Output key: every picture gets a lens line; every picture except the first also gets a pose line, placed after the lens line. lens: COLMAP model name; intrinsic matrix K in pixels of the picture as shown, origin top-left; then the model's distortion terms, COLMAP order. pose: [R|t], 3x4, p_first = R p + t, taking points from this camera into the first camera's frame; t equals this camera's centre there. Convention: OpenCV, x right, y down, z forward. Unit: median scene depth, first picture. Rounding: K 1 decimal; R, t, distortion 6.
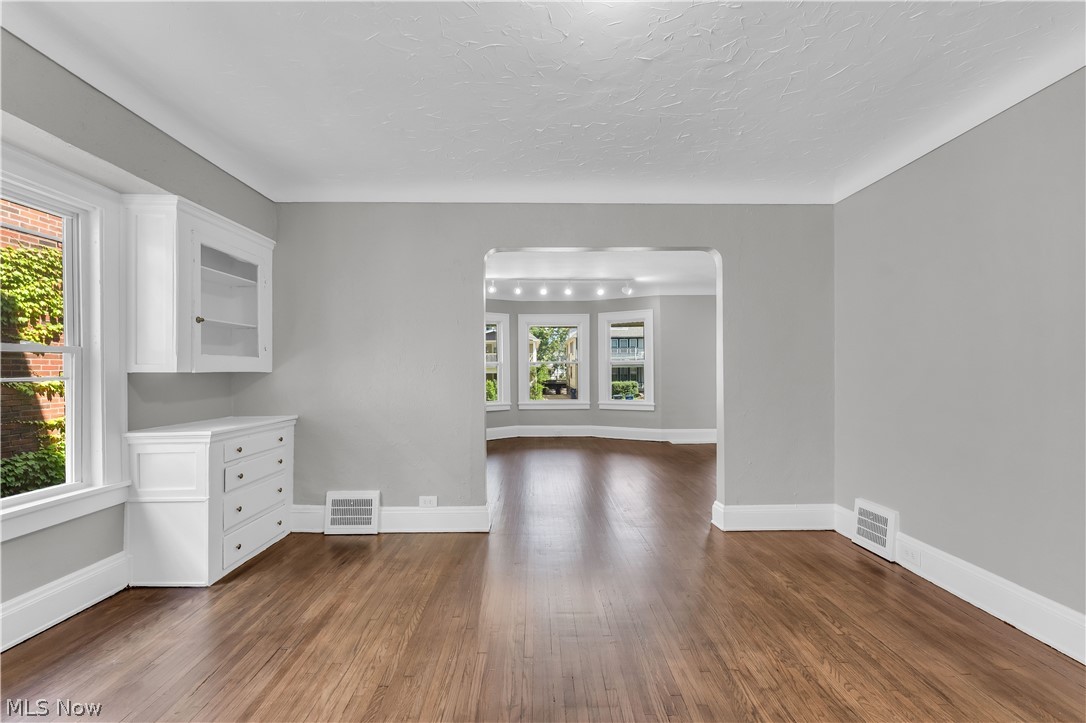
lens RADIAL K [[438.7, 0, 540.3], [0, 438.7, 367.7], [0, 0, 1]] dist [-0.001277, -0.000803]
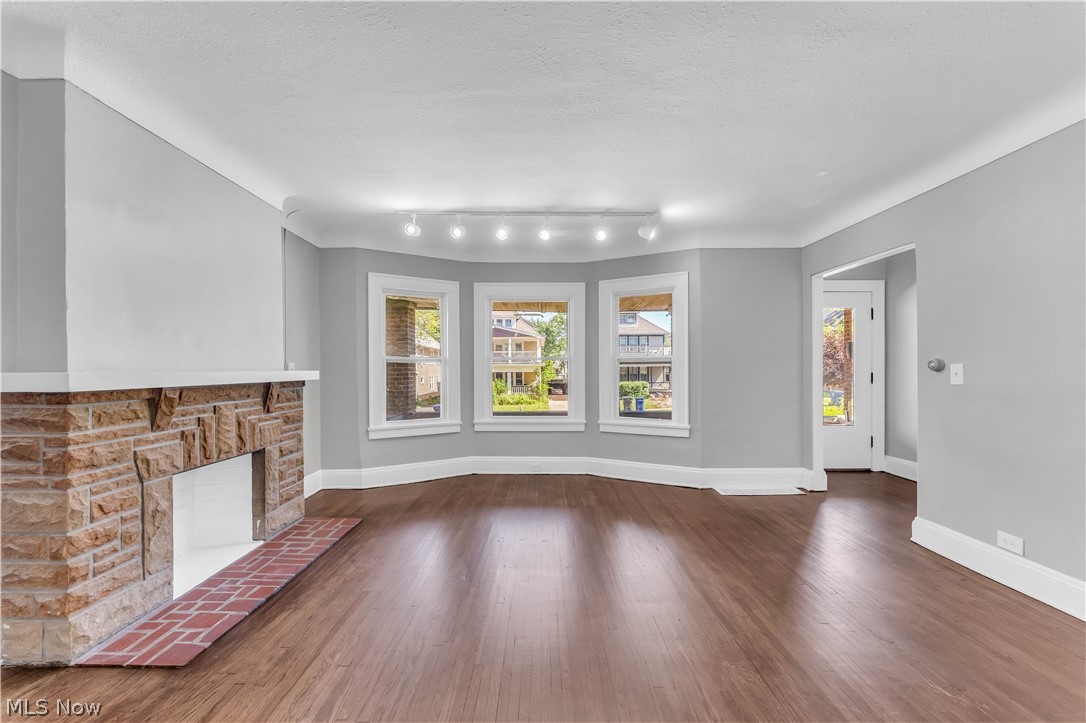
lens RADIAL K [[438.7, 0, 545.3], [0, 438.7, 371.8], [0, 0, 1]] dist [-0.001277, -0.000803]
pose [[0.999959, 0.004010, -0.008086, 0.059857], [-0.003913, 0.999920, 0.011991, 0.000251], [0.008134, -0.011959, 0.999895, 0.362994]]
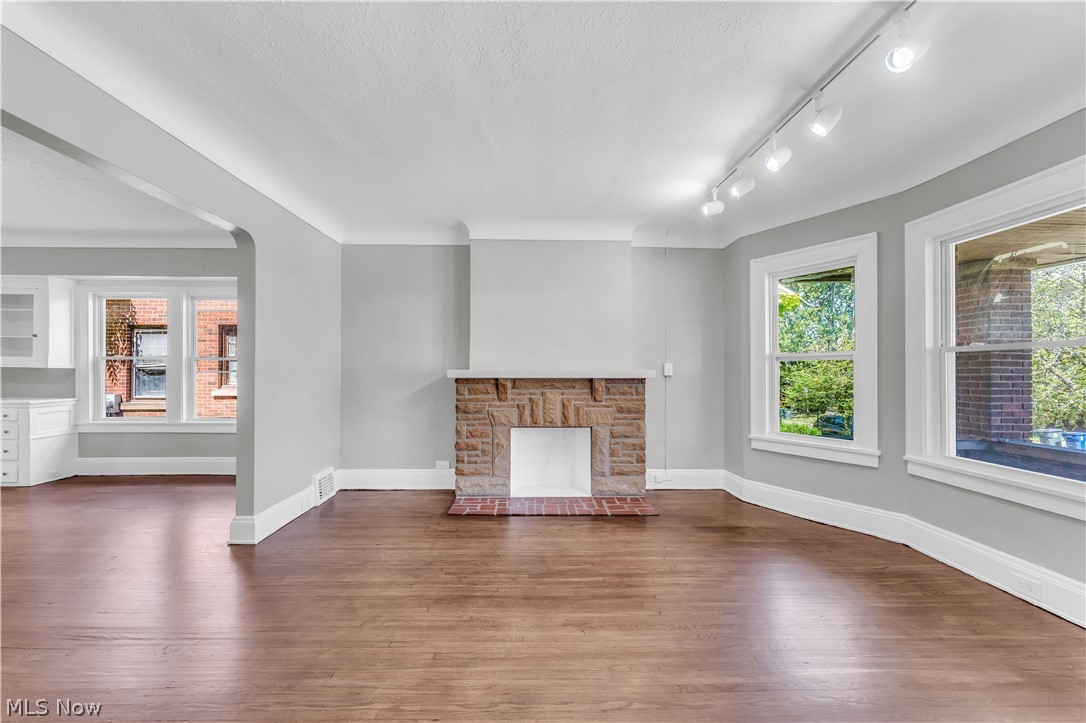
lens RADIAL K [[438.7, 0, 526.9], [0, 438.7, 367.6], [0, 0, 1]] dist [-0.001277, -0.000803]
pose [[-0.004863, -0.000628, -0.999988, 0.336627], [0.002968, 0.999995, -0.000642, 0.002506], [0.999984, -0.002971, -0.004861, 0.678272]]
